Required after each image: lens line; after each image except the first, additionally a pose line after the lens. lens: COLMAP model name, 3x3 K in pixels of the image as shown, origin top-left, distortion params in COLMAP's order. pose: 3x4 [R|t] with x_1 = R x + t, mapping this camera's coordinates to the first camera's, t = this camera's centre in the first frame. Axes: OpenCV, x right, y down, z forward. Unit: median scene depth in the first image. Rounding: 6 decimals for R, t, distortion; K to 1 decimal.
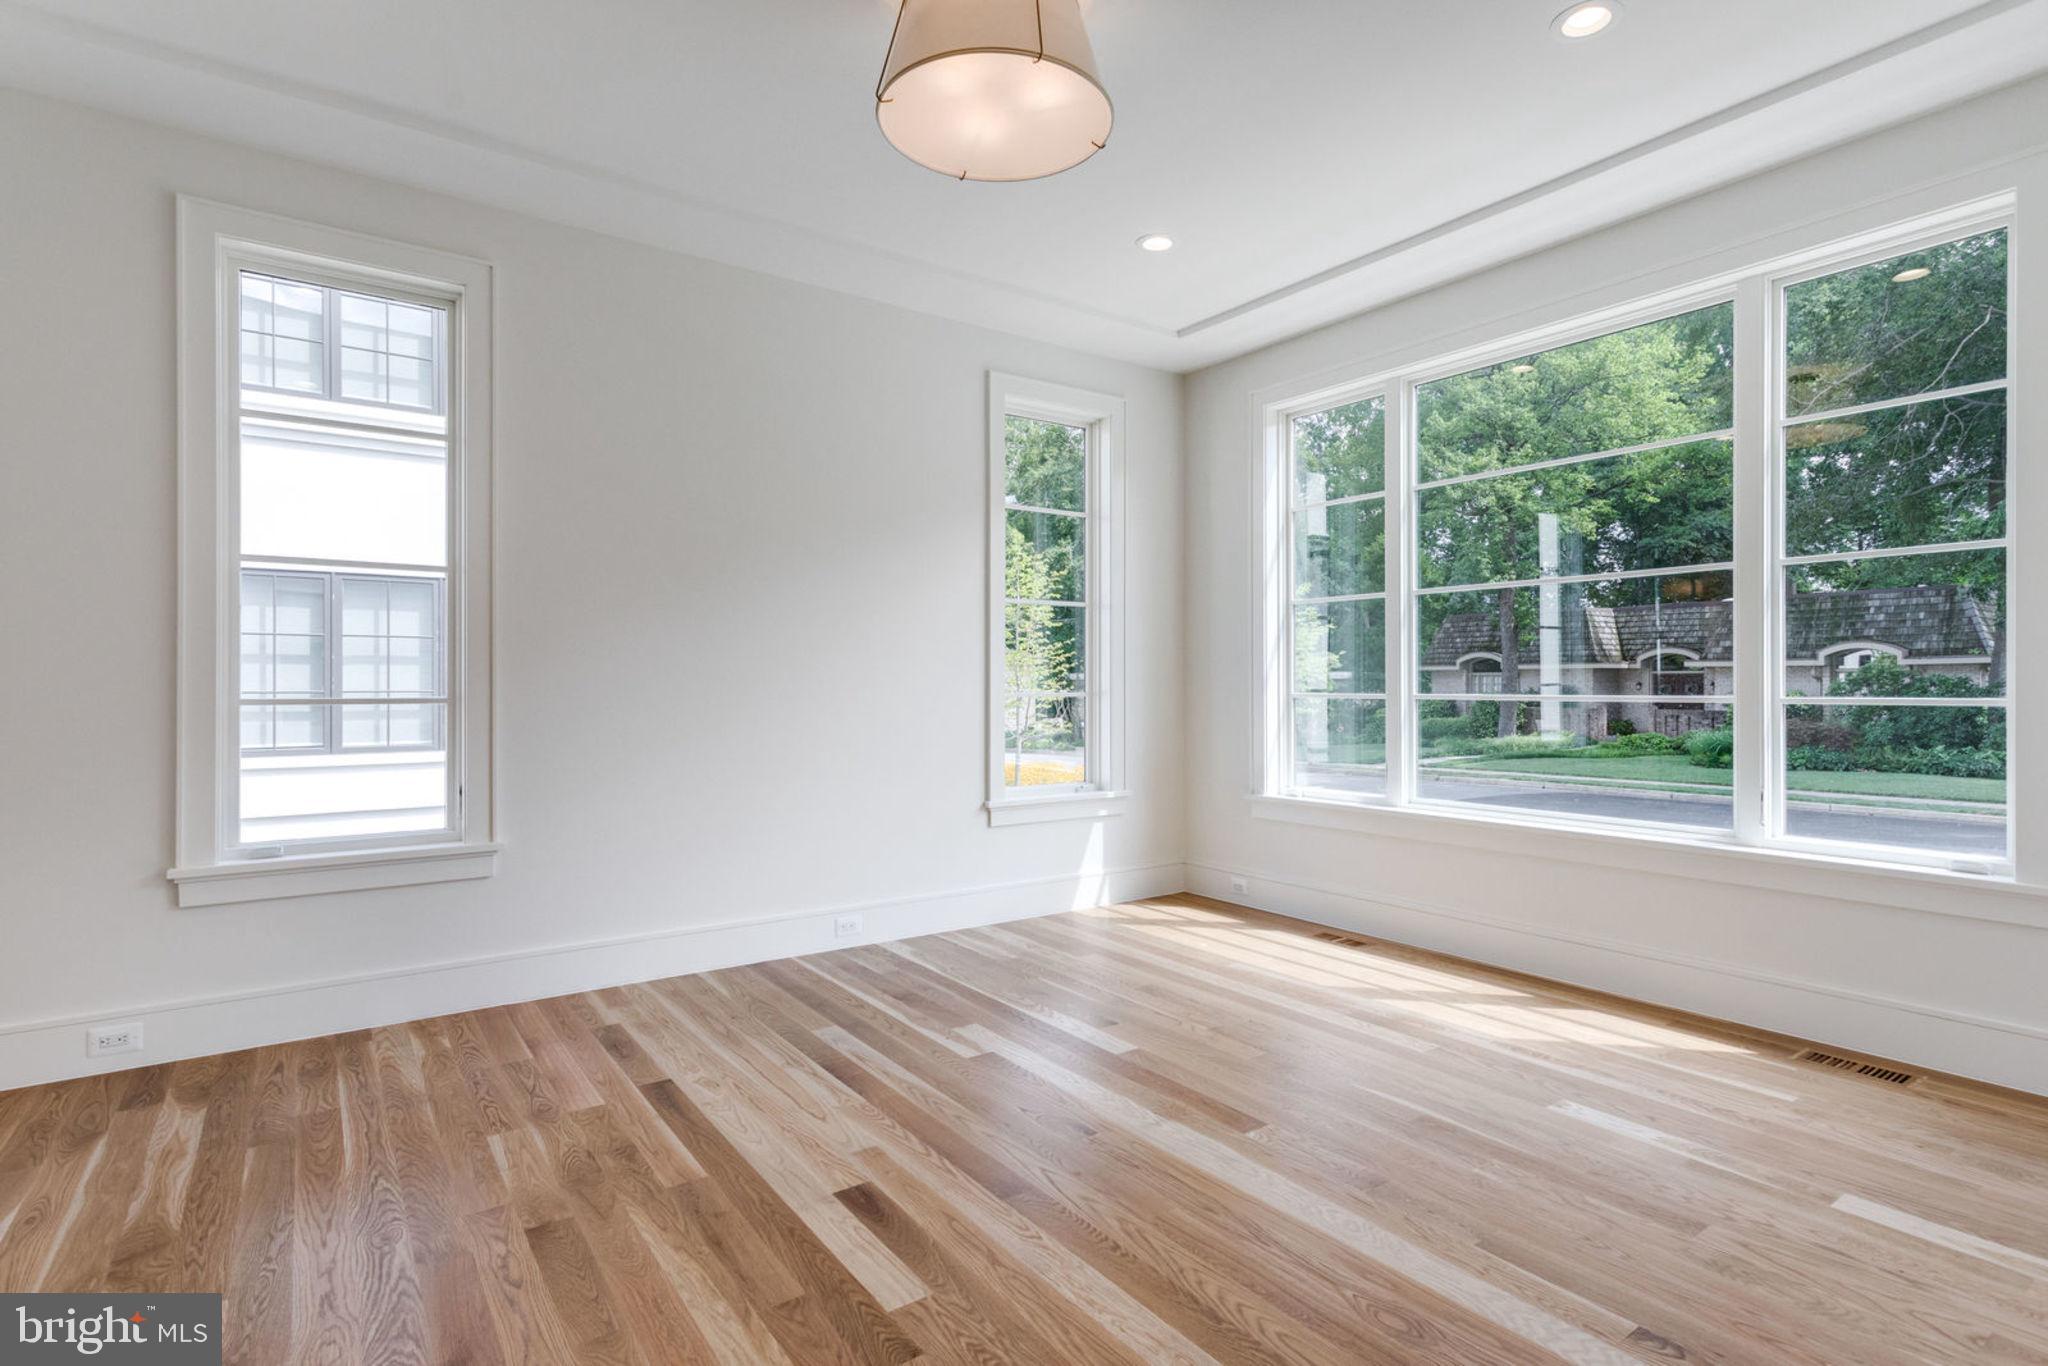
lens RADIAL K [[1042.6, 0, 1024.0], [0, 1042.6, 683.0], [0, 0, 1]] dist [0.001193, 0.000063]
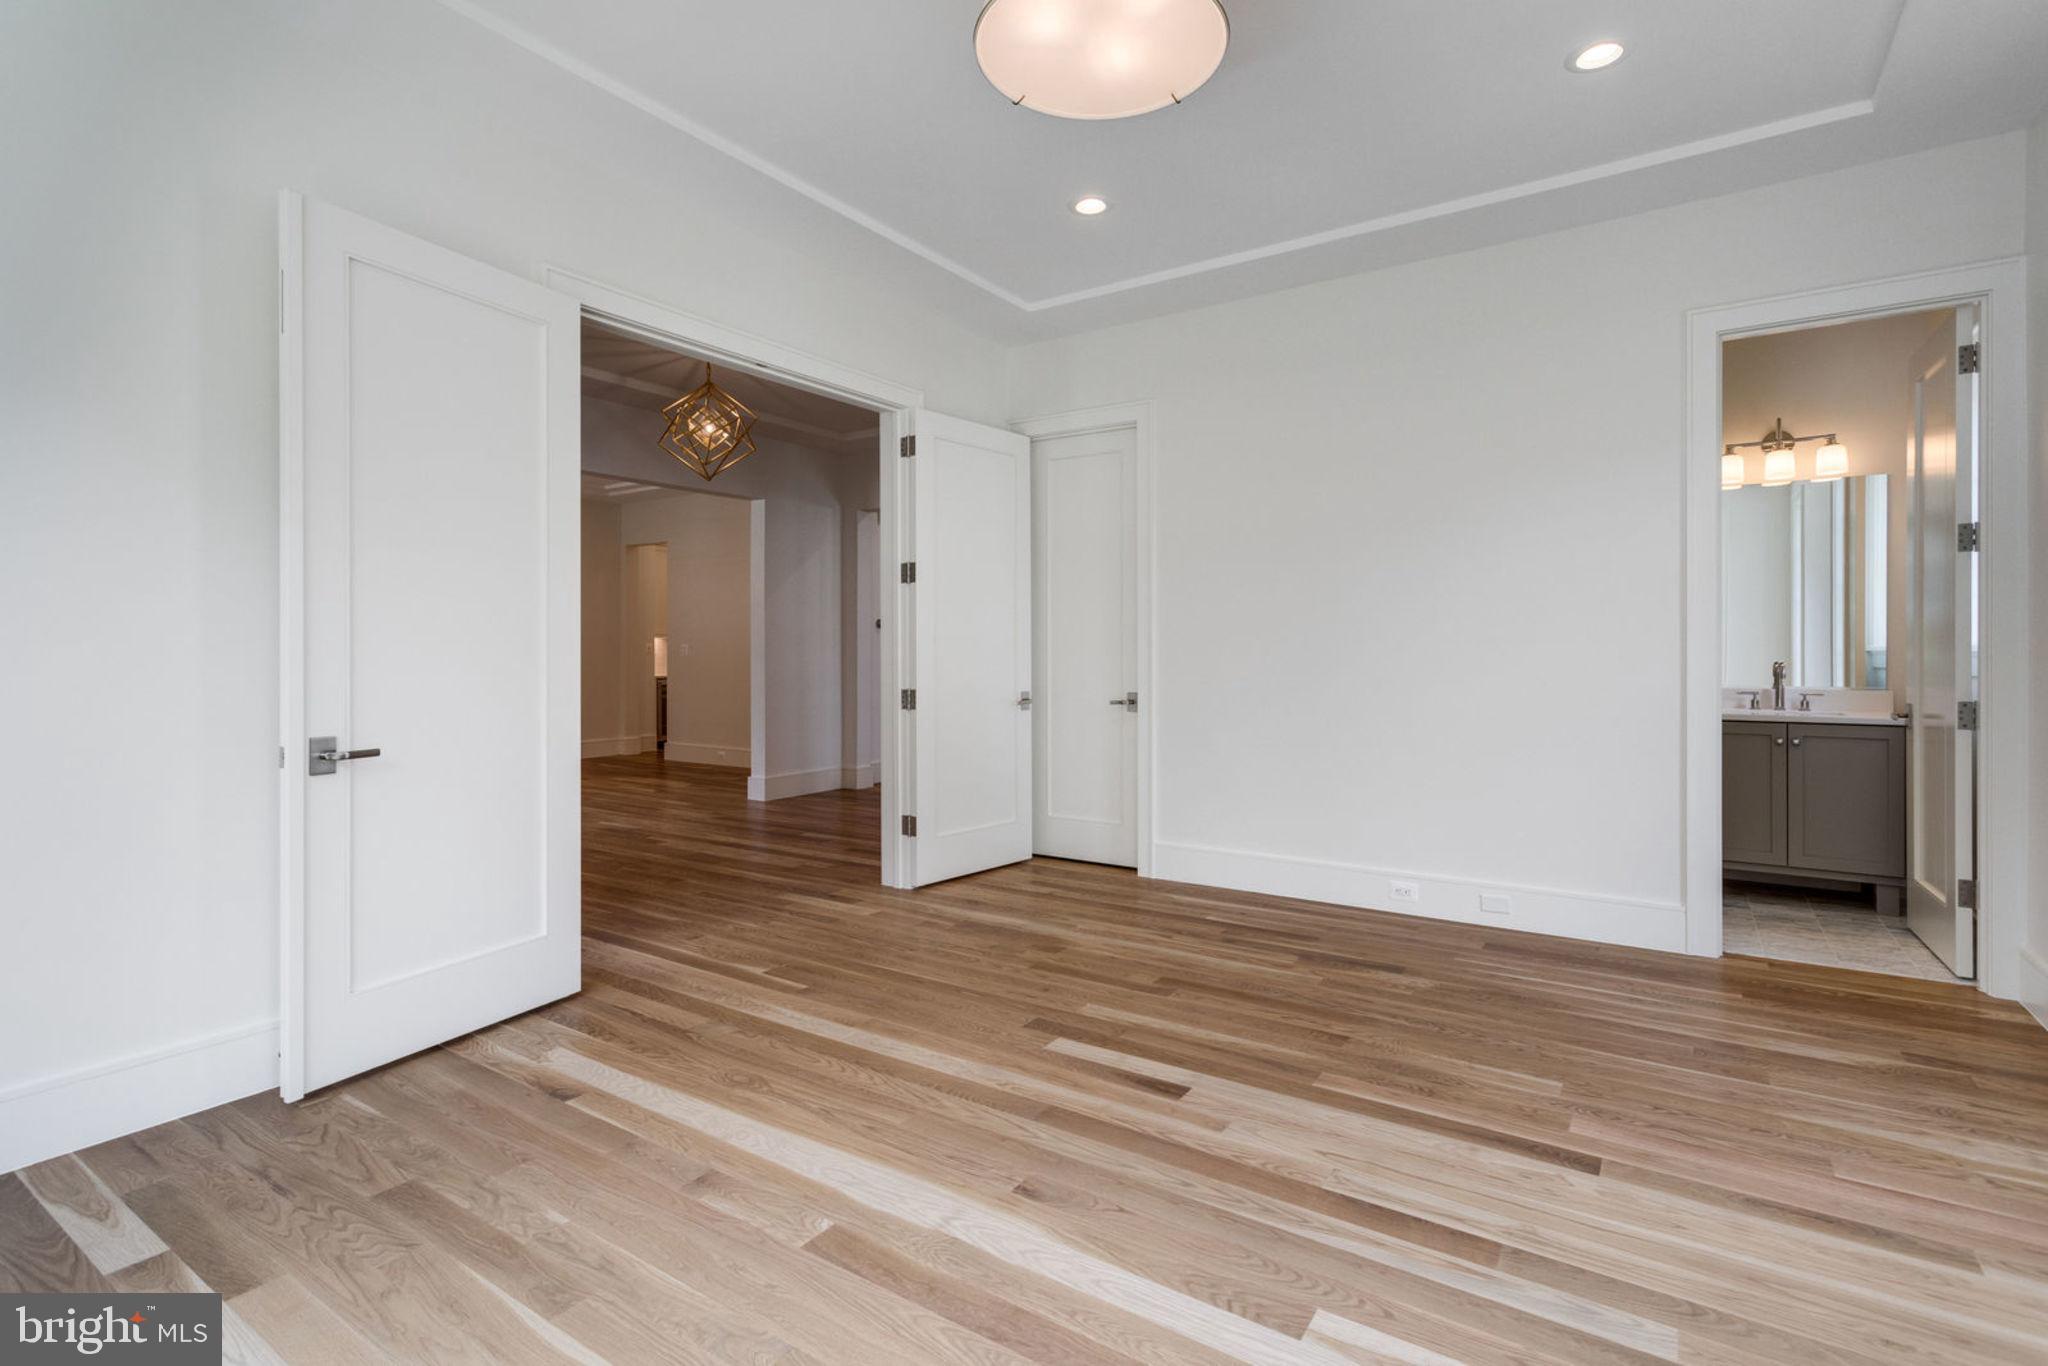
lens RADIAL K [[983.1, 0, 1017.8], [0, 983.1, 650.7], [0, 0, 1]] dist [0.002362, 0.000604]
pose [[-0.931828, 0.003860, -0.362881, 0.368383], [0.004337, 0.999990, -0.000500, 0.002962], [0.362875, -0.002040, -0.931836, 1.834451]]
